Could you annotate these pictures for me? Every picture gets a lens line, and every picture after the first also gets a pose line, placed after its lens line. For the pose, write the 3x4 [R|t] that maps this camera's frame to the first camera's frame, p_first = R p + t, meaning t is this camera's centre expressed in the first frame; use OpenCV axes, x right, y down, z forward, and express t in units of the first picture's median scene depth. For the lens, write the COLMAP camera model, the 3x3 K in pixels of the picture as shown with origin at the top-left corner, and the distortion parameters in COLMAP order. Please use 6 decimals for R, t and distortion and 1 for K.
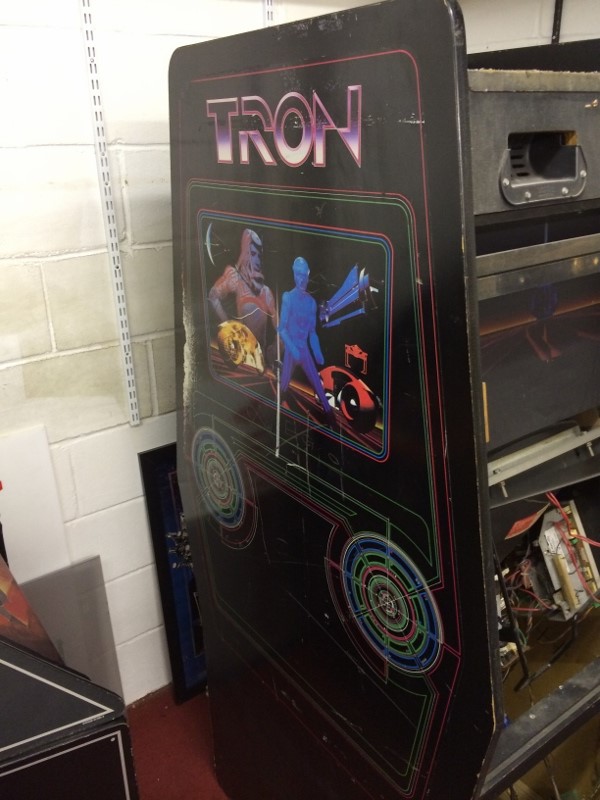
lens RADIAL K [[690.3, 0, 300.0], [0, 690.3, 400.0], [0, 0, 1]] dist [0.100866, -0.159480]
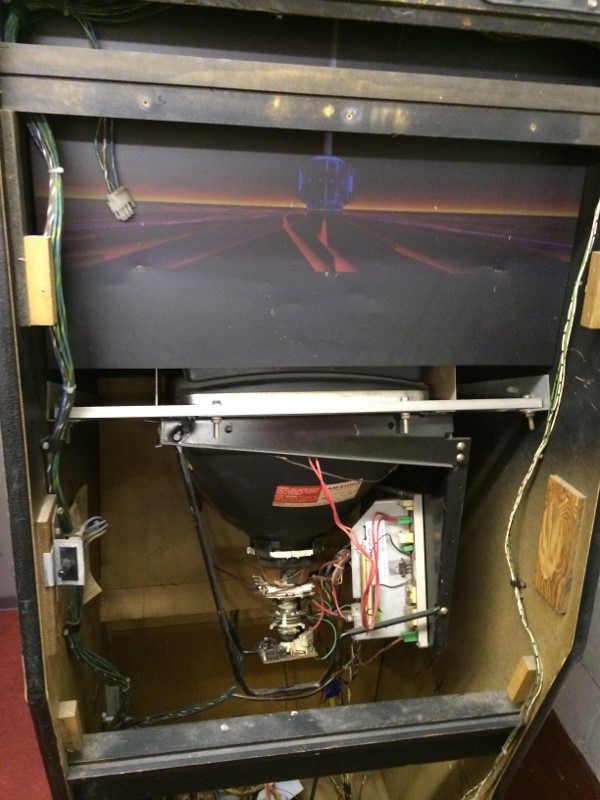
lens RADIAL K [[690.3, 0, 300.0], [0, 690.3, 400.0], [0, 0, 1]] dist [0.100866, -0.159480]
pose [[0.894814, 0.271057, -0.354734, 0.584221], [-0.243443, 0.962309, 0.121229, -0.011535], [0.374224, -0.022120, 0.927074, 0.322545]]
